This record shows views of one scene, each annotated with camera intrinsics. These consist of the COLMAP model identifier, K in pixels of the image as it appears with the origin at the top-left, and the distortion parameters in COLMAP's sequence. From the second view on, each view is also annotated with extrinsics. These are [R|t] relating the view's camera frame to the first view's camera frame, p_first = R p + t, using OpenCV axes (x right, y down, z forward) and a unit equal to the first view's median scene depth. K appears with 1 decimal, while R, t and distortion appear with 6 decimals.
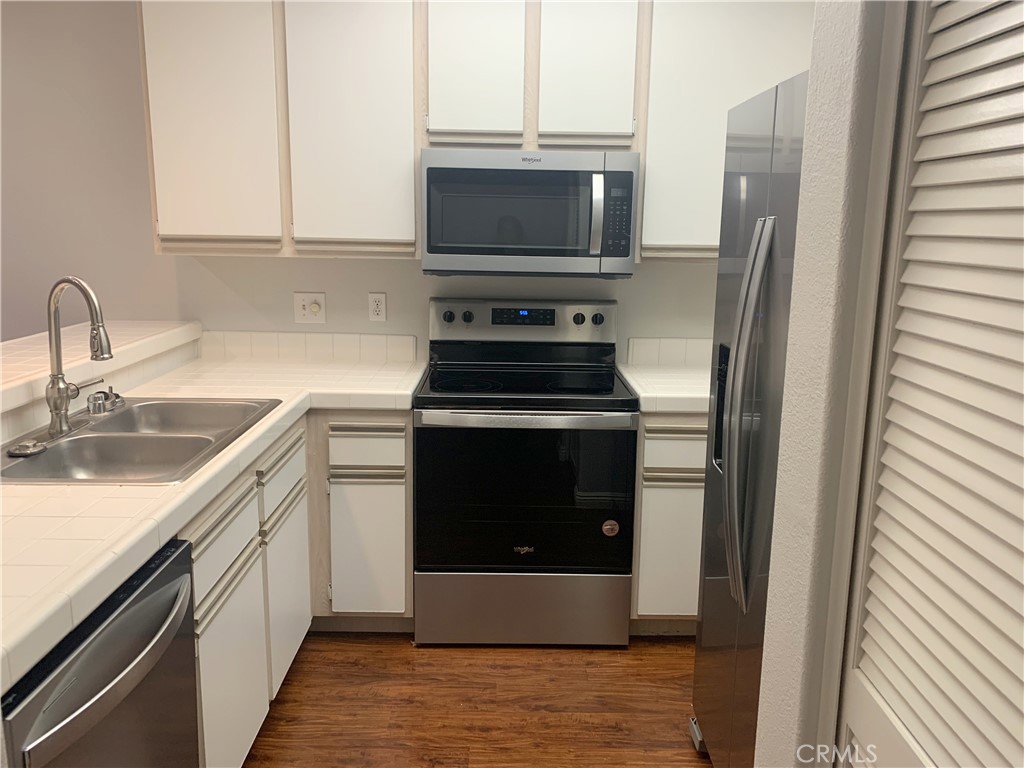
lens RADIAL K [[847.7, 0, 512.0], [0, 847.7, 384.0], [0, 0, 1]] dist [-0.005717, -0.006499]
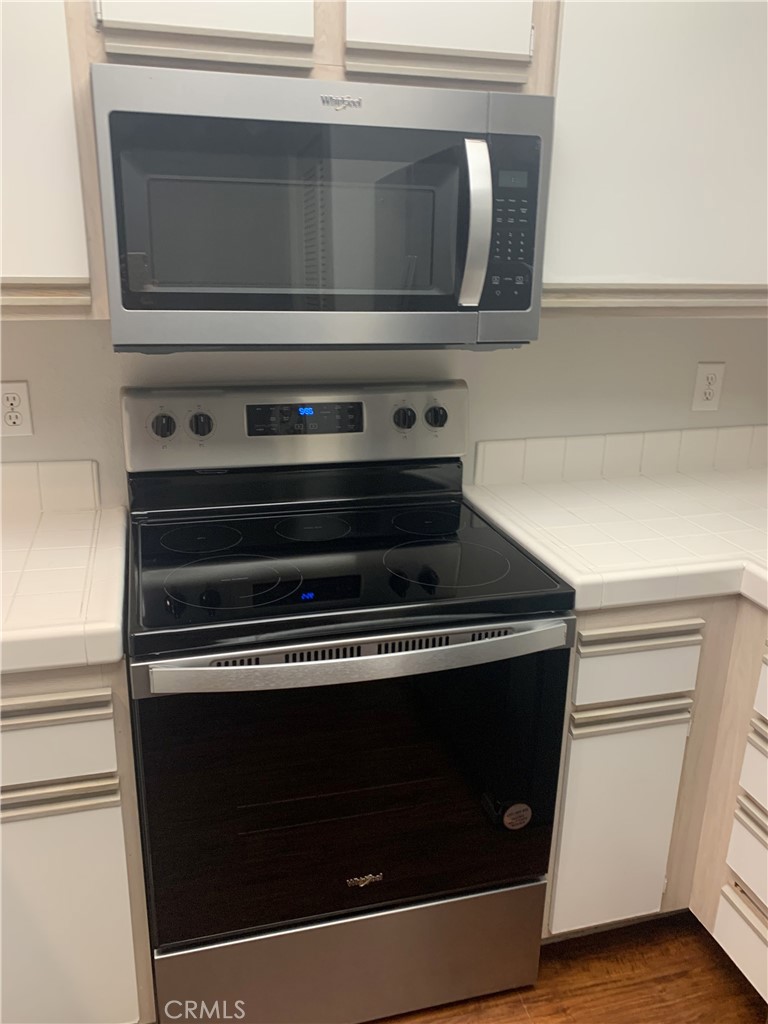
lens RADIAL K [[847.7, 0, 384.0], [0, 847.7, 512.0], [0, 0, 1]] dist [-0.005717, -0.006499]
pose [[0.963222, -0.079275, 0.256746, -0.090147], [0.044377, 0.989301, 0.138976, -0.102904], [-0.265017, -0.122471, 0.956434, 0.510192]]
